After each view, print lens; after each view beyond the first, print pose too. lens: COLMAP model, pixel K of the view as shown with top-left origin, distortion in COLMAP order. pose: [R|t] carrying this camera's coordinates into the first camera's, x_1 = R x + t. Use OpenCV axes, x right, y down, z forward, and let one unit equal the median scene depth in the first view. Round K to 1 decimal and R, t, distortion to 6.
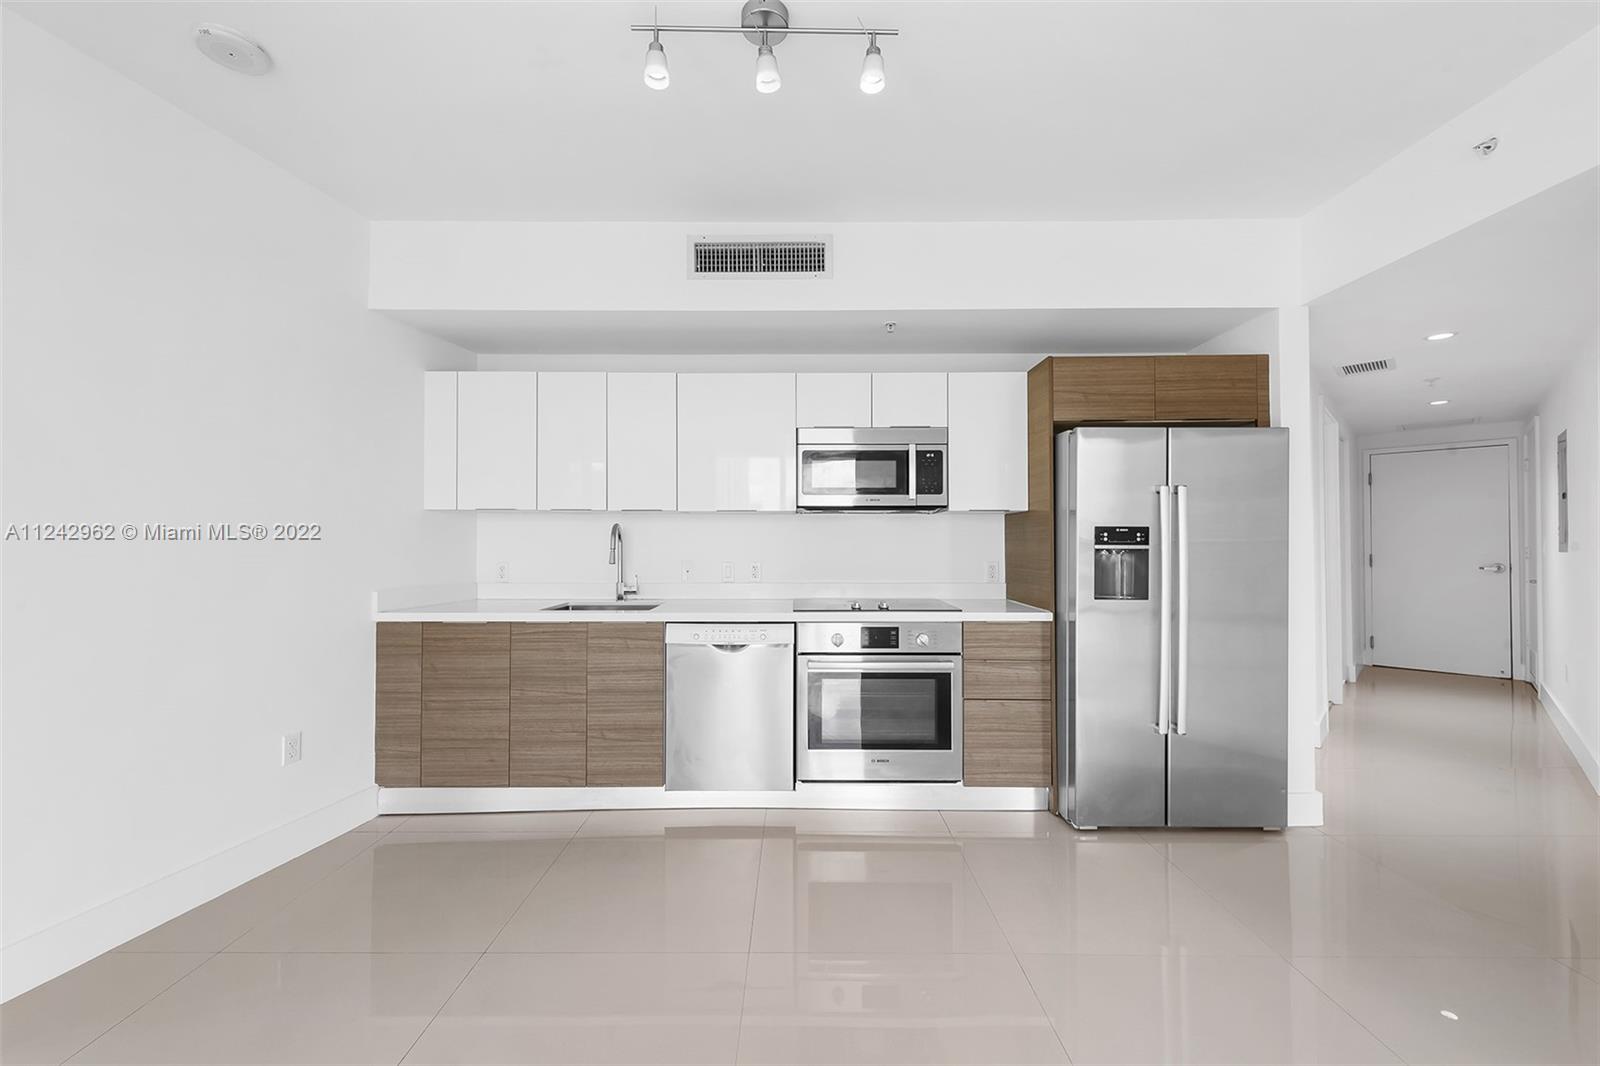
lens RADIAL K [[637.5, 0, 740.9], [0, 637.5, 524.1], [0, 0, 1]] dist [0.000369, -0.006031]
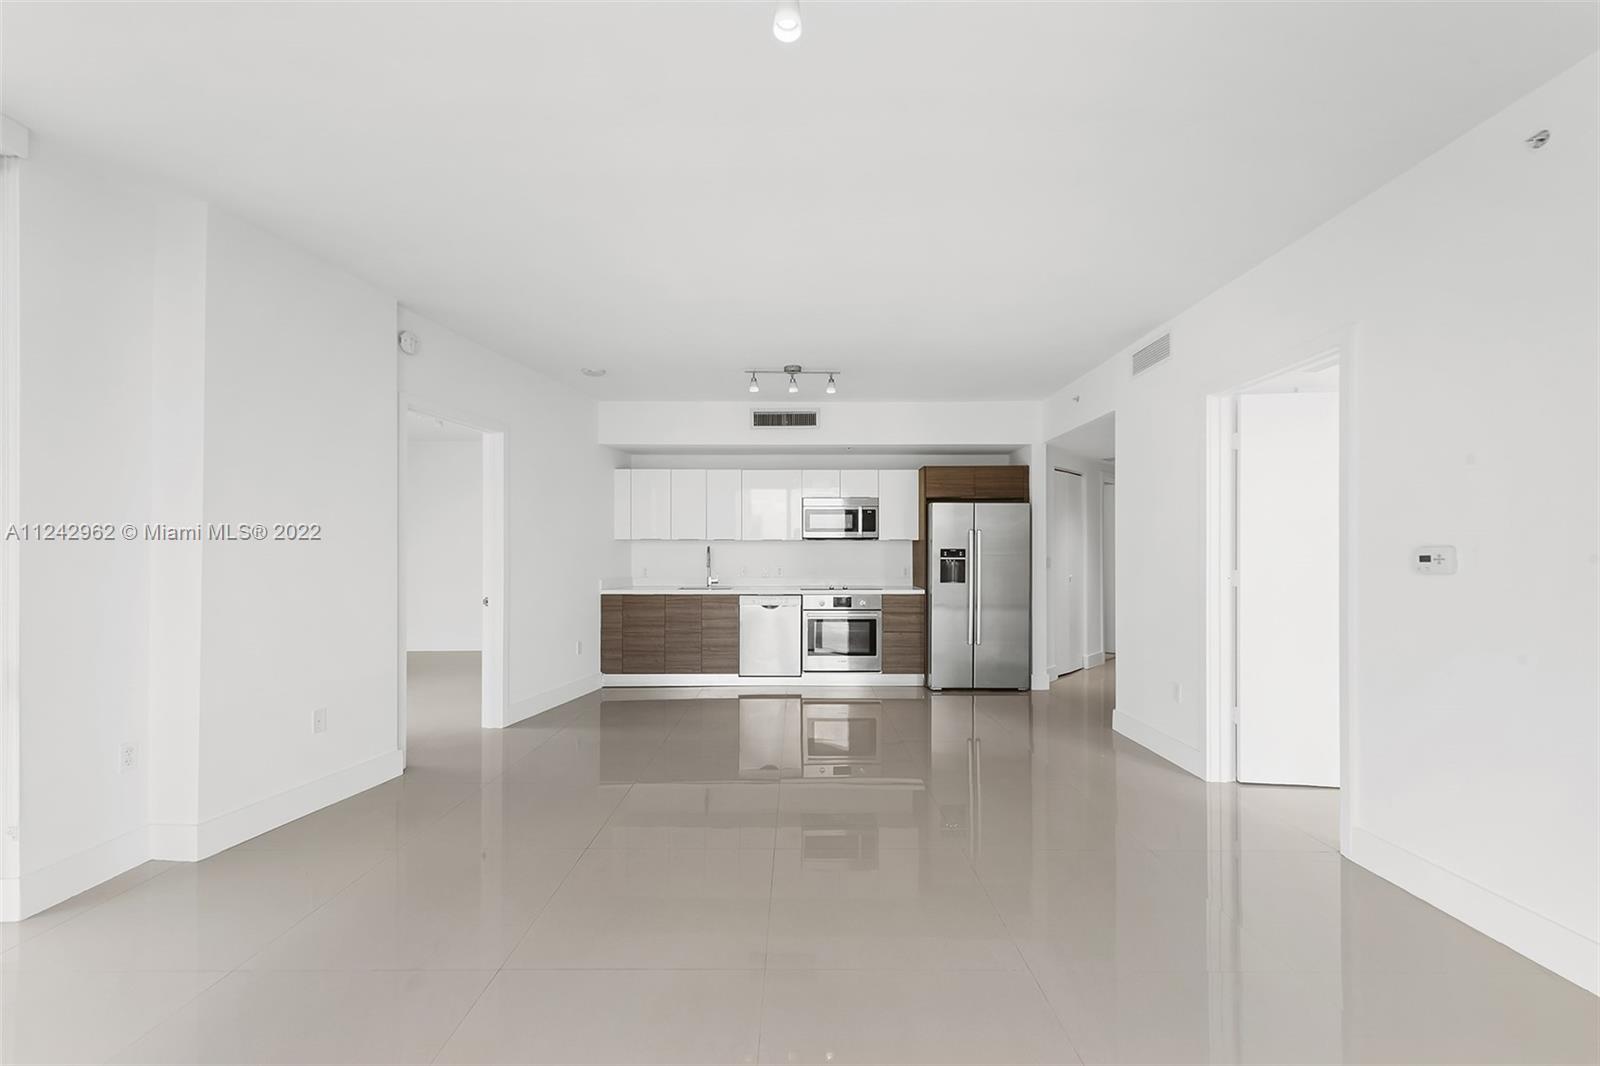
lens RADIAL K [[630.9, 0, 793.2], [0, 630.9, 528.8], [0, 0, 1]] dist [0.016626, -0.005867]
pose [[0.996915, 0.003706, 0.078403, -0.103294], [-0.002911, 0.999943, -0.010255, -0.038602], [-0.078437, 0.009995, 0.996869, -1.039718]]
